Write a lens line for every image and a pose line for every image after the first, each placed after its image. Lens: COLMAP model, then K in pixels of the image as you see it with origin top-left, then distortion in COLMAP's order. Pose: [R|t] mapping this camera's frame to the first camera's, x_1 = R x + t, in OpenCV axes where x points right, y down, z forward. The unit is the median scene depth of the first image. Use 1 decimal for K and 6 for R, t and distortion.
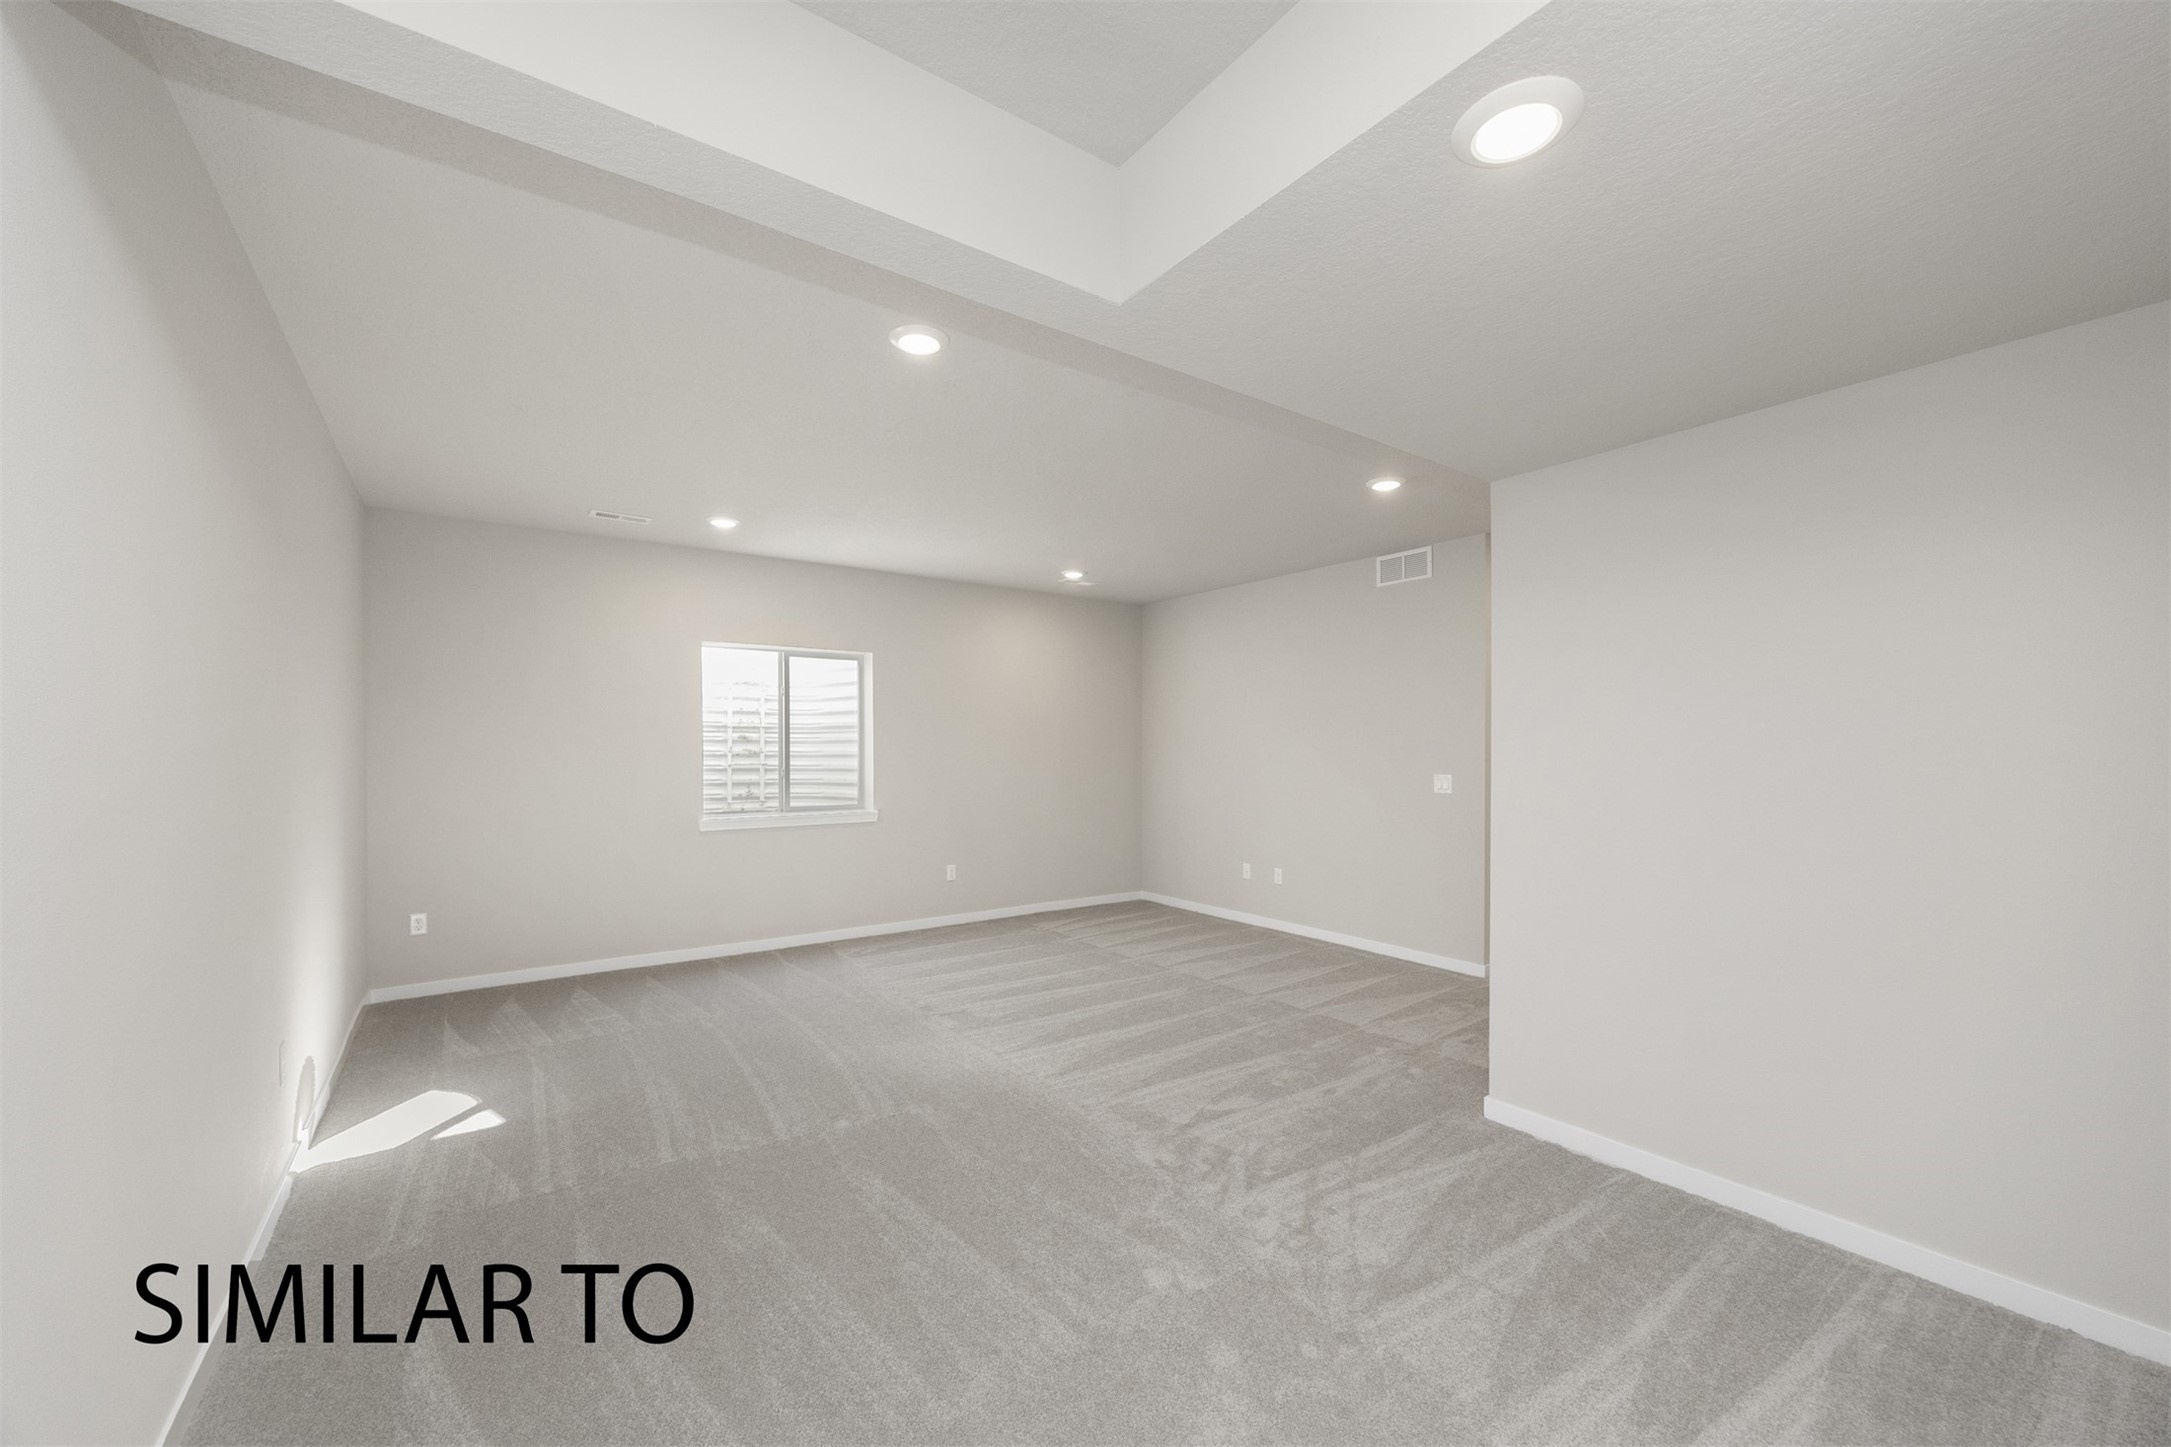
lens RADIAL K [[846.0, 0, 1086.7], [0, 846.0, 750.6], [0, 0, 1]] dist [-0.000122, 0.000035]
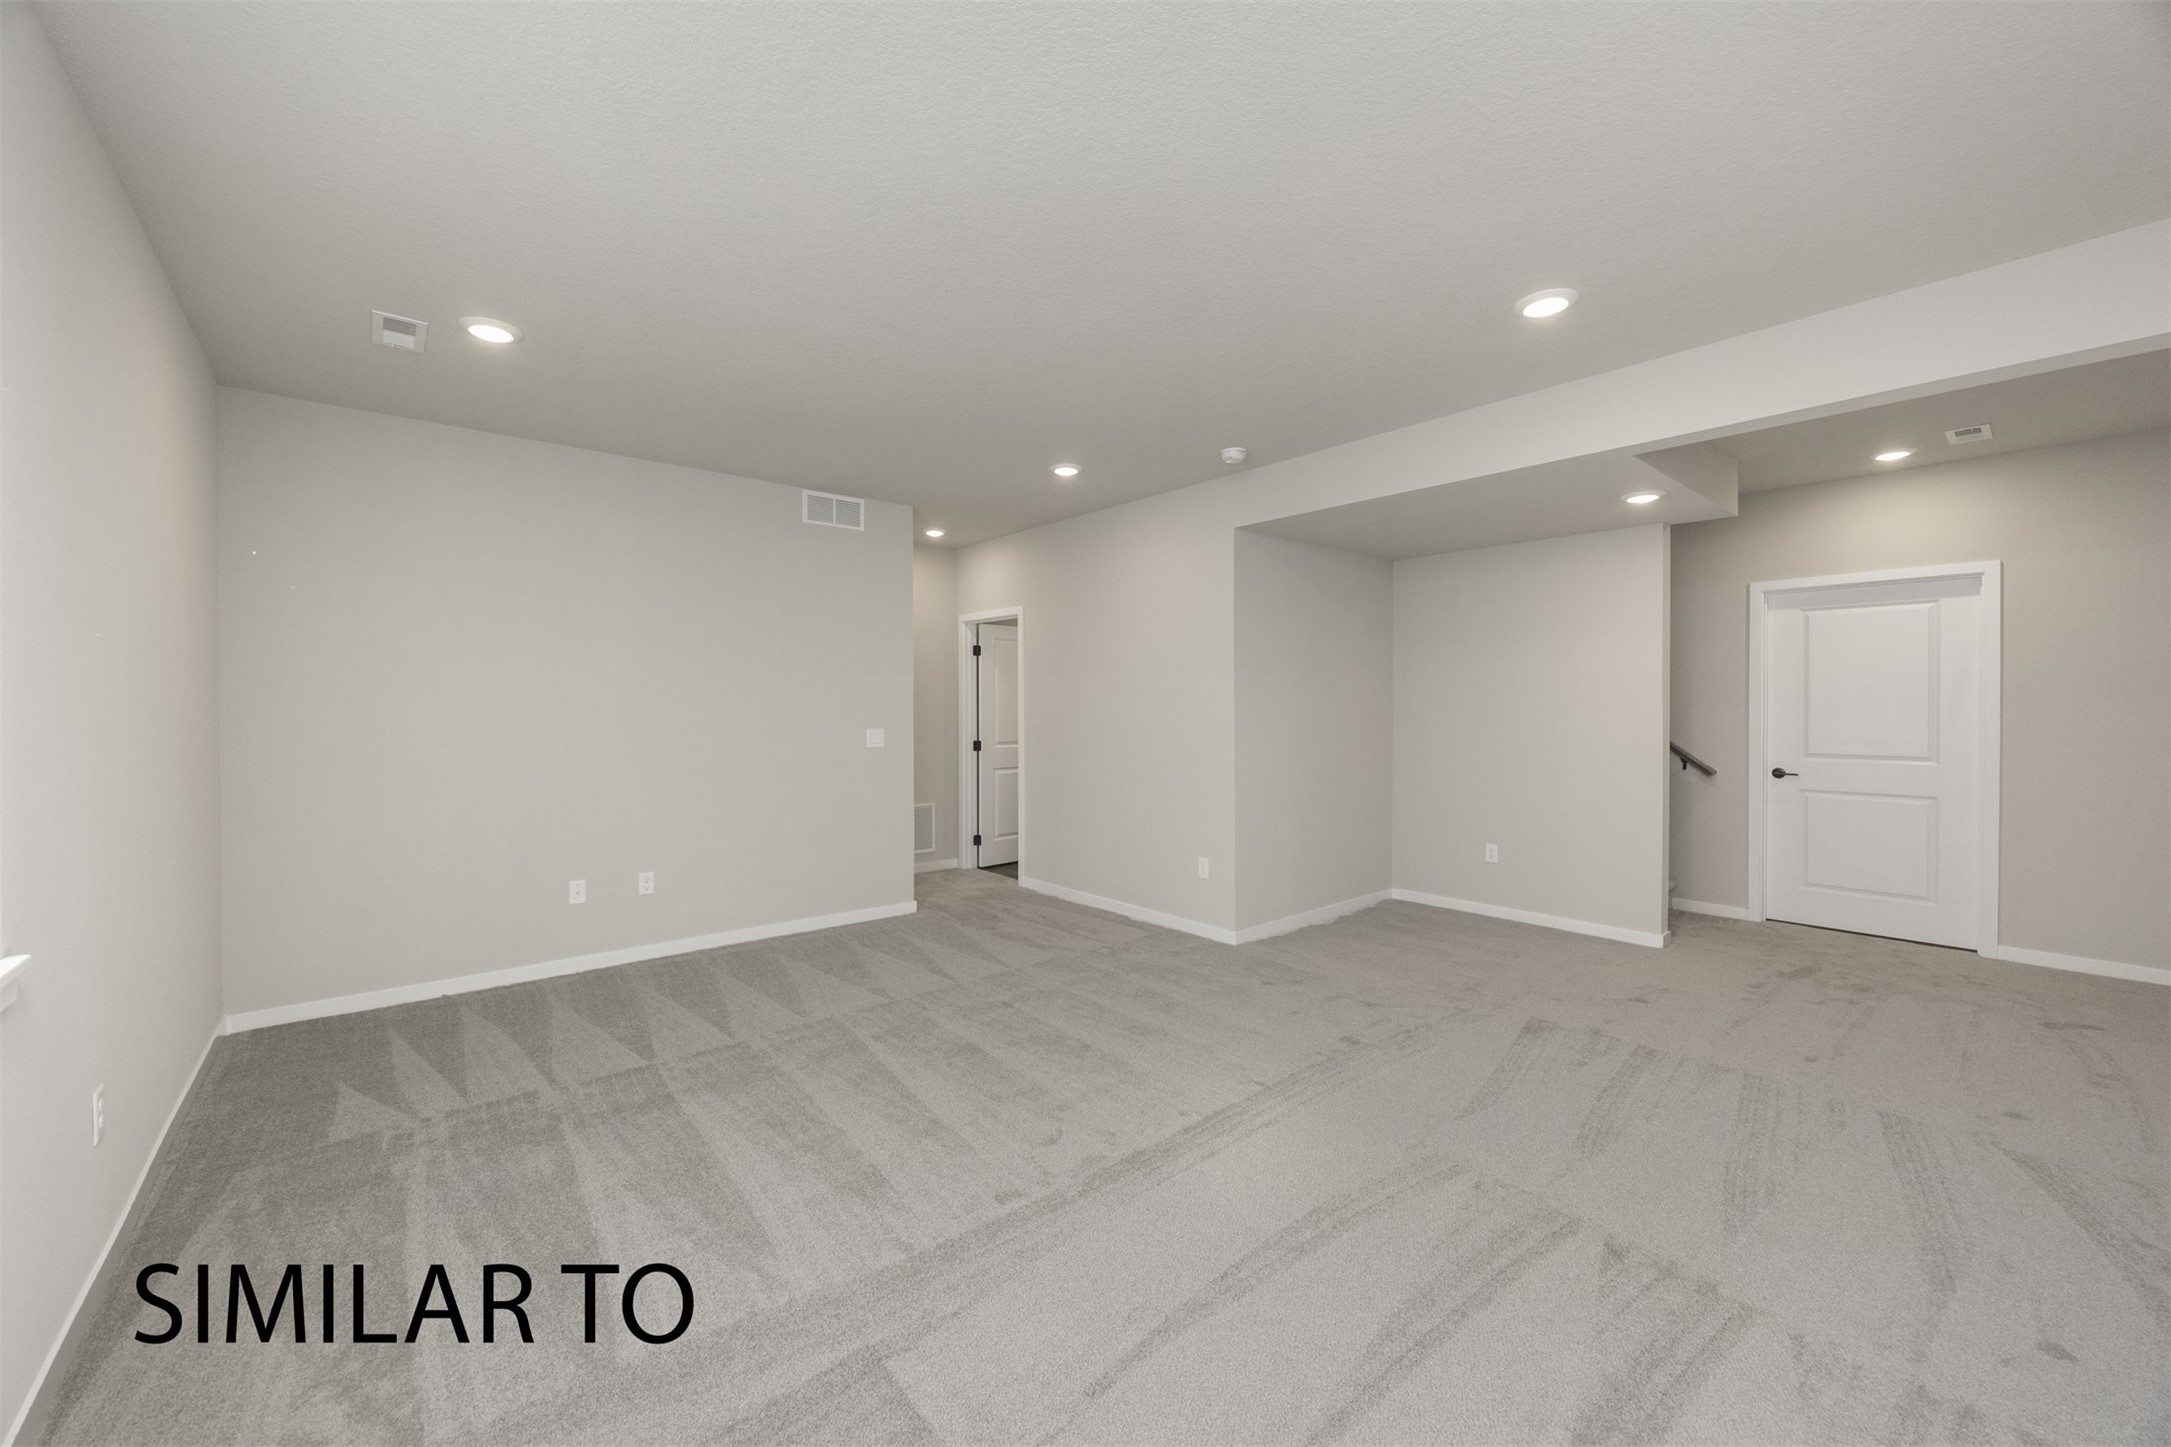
lens RADIAL K [[831.7, 0, 1077.7], [0, 831.7, 700.3], [0, 0, 1]] dist [-0.000625, 0.000150]
pose [[-0.077365, 0.003649, 0.996996, -0.574917], [0.001527, 0.999993, -0.003542, -0.001805], [-0.997002, 0.001249, -0.077370, 0.806870]]
